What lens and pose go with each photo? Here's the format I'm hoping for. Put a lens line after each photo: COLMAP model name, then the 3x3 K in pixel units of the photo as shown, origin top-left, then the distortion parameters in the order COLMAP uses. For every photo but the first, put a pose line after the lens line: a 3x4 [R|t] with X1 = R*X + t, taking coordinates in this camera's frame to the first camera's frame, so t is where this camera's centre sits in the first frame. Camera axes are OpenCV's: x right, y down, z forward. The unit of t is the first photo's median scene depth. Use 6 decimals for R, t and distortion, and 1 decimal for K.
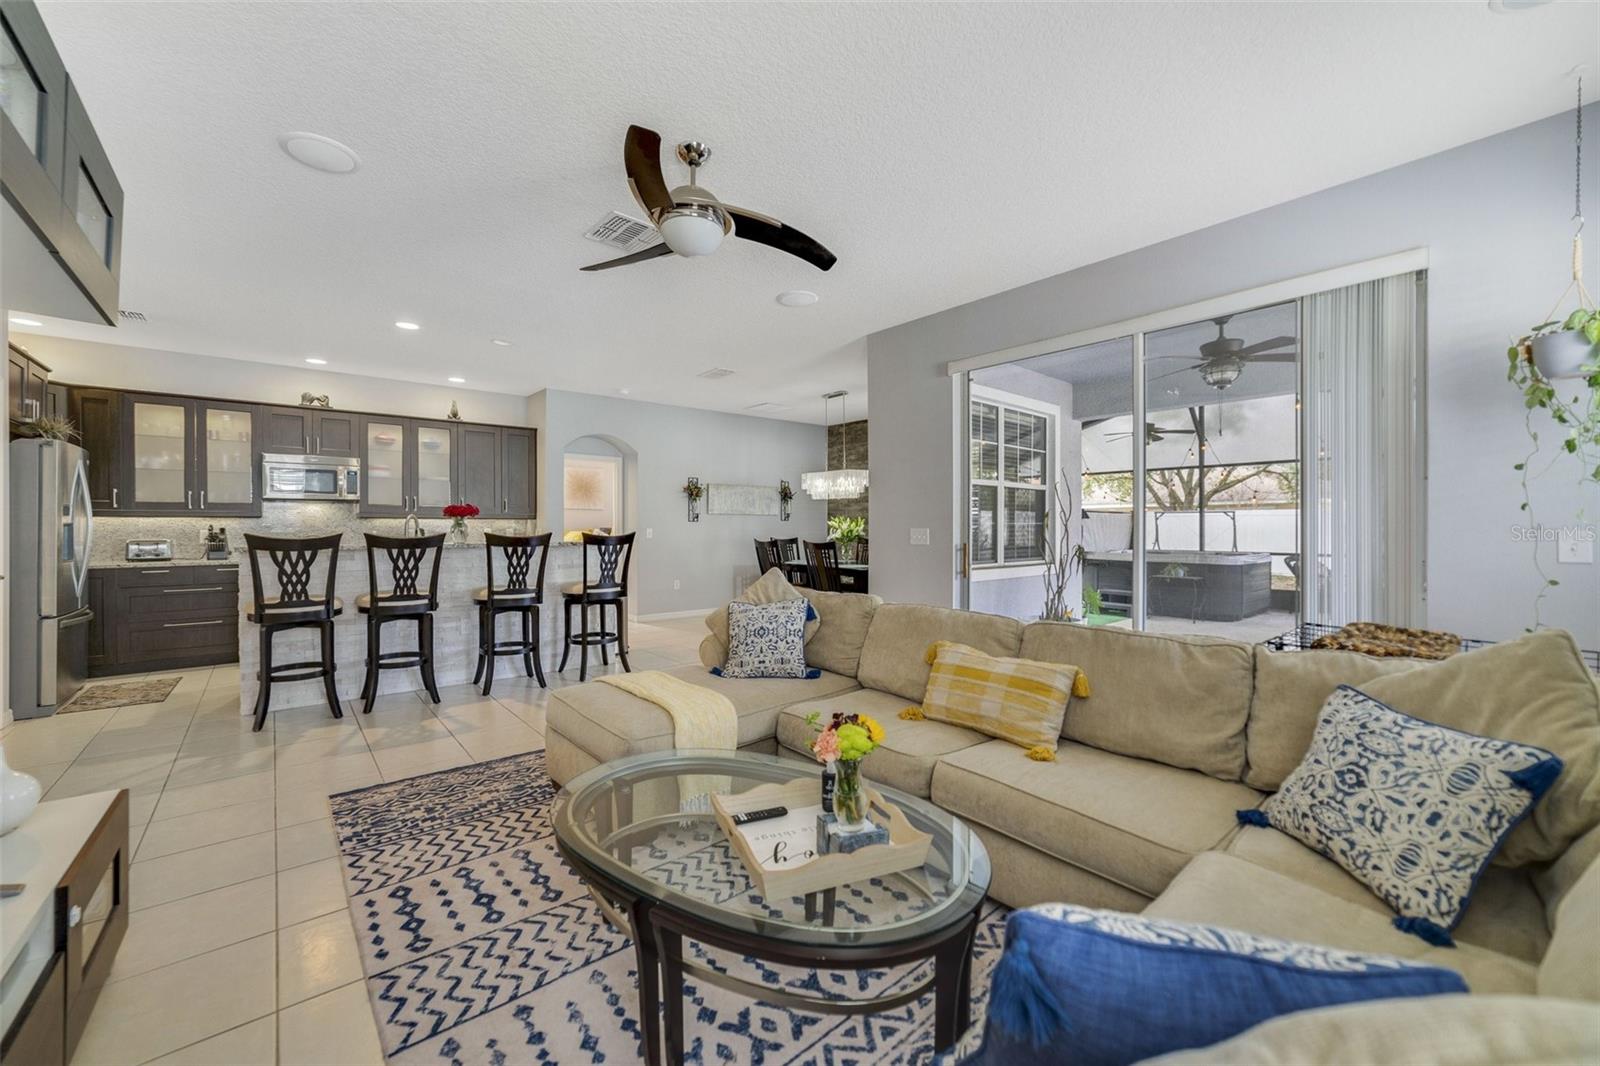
lens RADIAL K [[617.2, 0, 767.9], [0, 617.2, 539.8], [0, 0, 1]] dist [-0.013447, 0.005165]
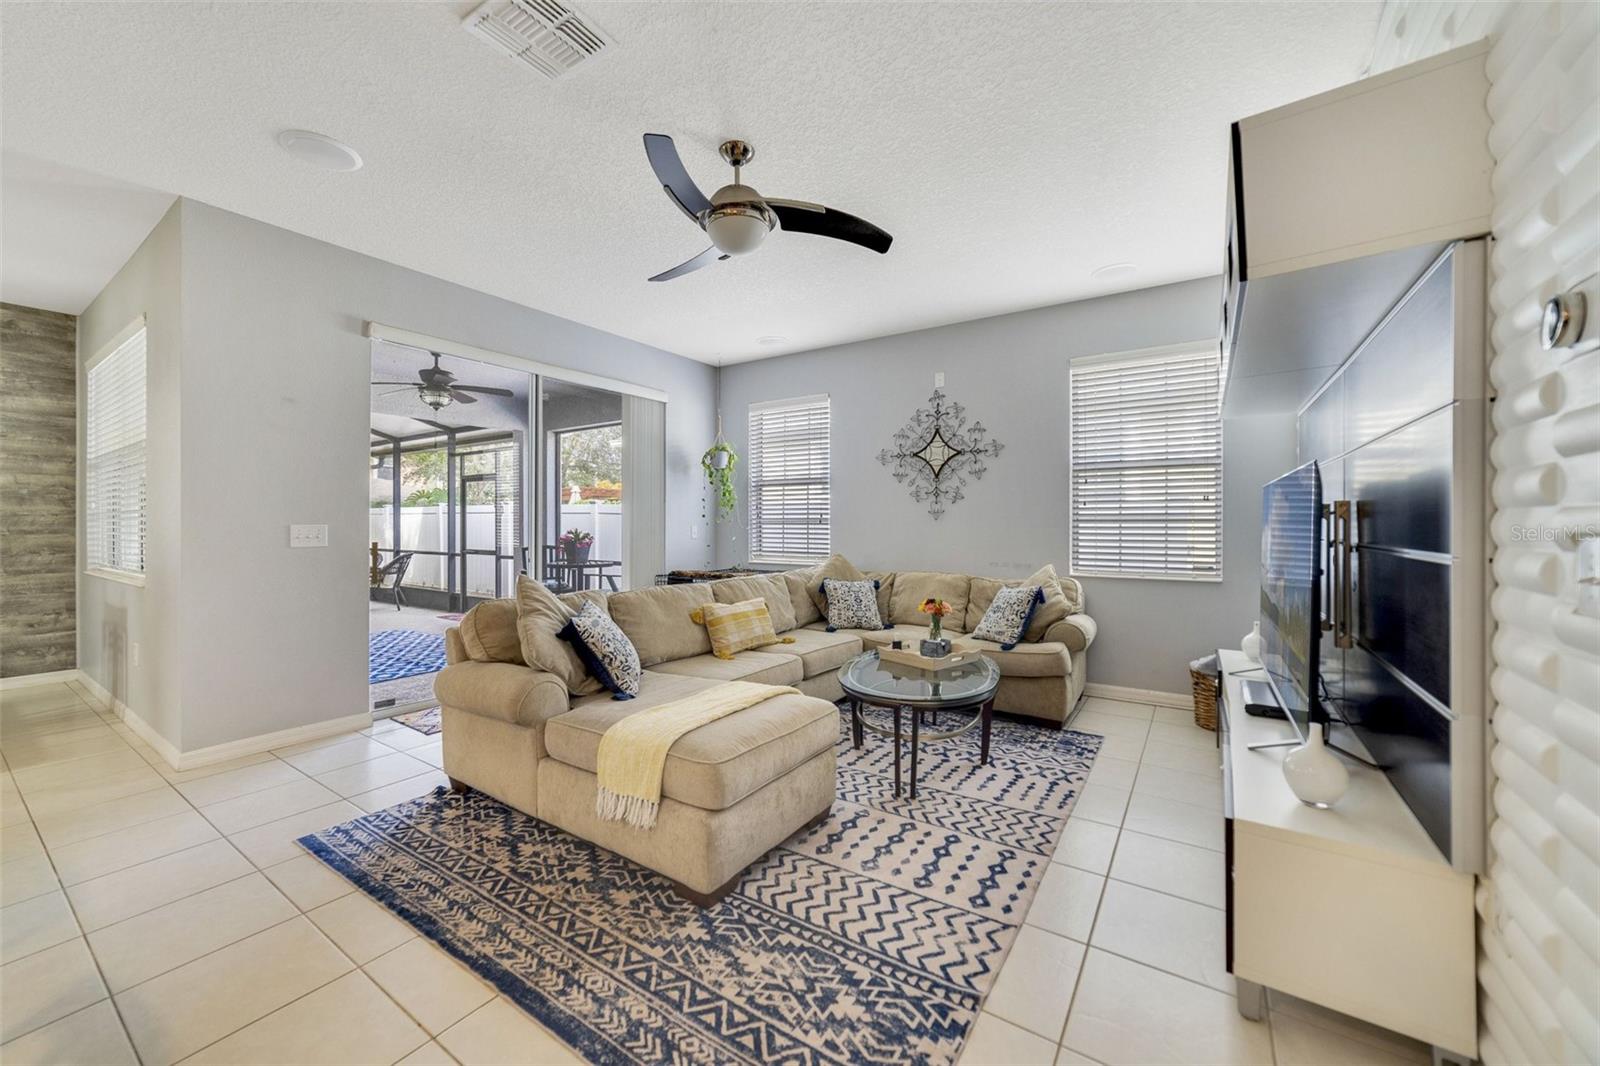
lens RADIAL K [[617.2, 0, 799.2], [0, 617.2, 523.9], [0, 0, 1]] dist [-0.013447, 0.005165]
pose [[-0.301593, 0.003285, 0.953431, -1.082265], [0.018918, 0.999818, 0.002539, -0.018652], [-0.953249, 0.018803, -0.301600, 1.168316]]
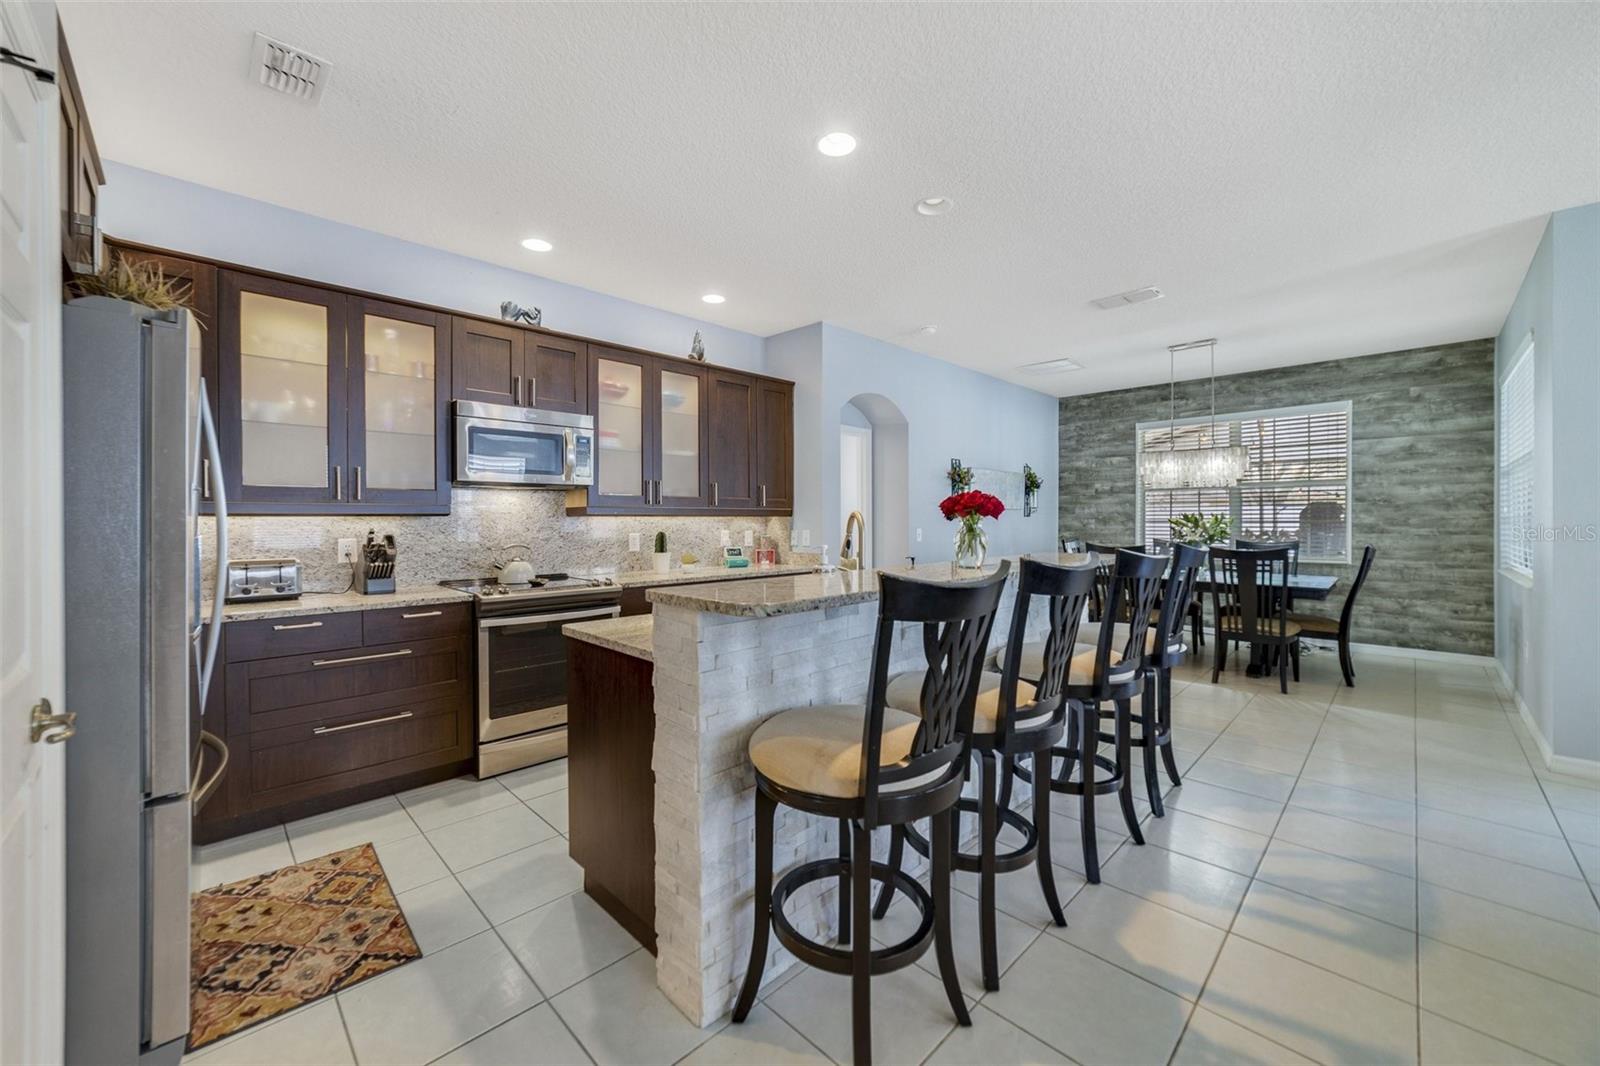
lens RADIAL K [[617.2, 0, 764.7], [0, 617.2, 525.4], [0, 0, 1]] dist [-0.013447, 0.005165]
pose [[0.996366, -0.003294, 0.085114, -1.246415], [0.004485, 0.999895, -0.013804, -0.039069], [-0.085059, 0.014135, 0.996276, 0.885608]]
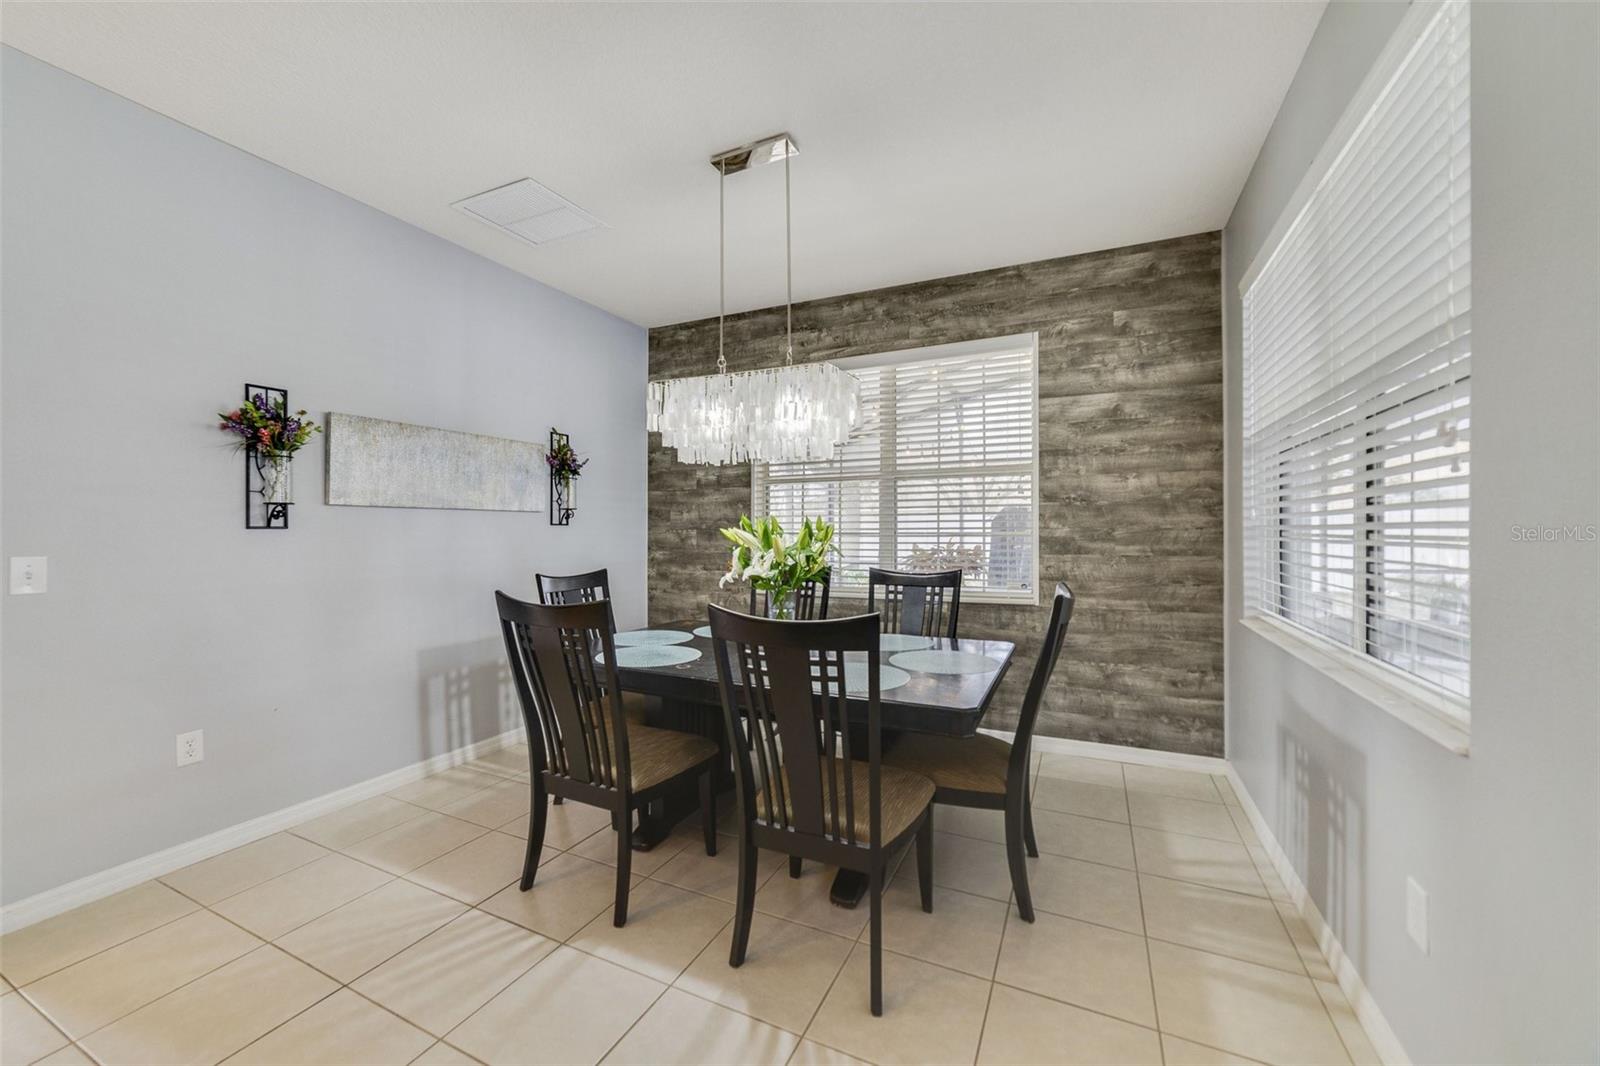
lens RADIAL K [[617.2, 0, 775.5], [0, 617.2, 536.0], [0, 0, 1]] dist [-0.013447, 0.005165]
pose [[0.904567, -0.003324, 0.426319, -0.065128], [0.011455, 0.999798, -0.016510, -0.054063], [-0.426178, 0.019818, 0.904422, 1.914196]]
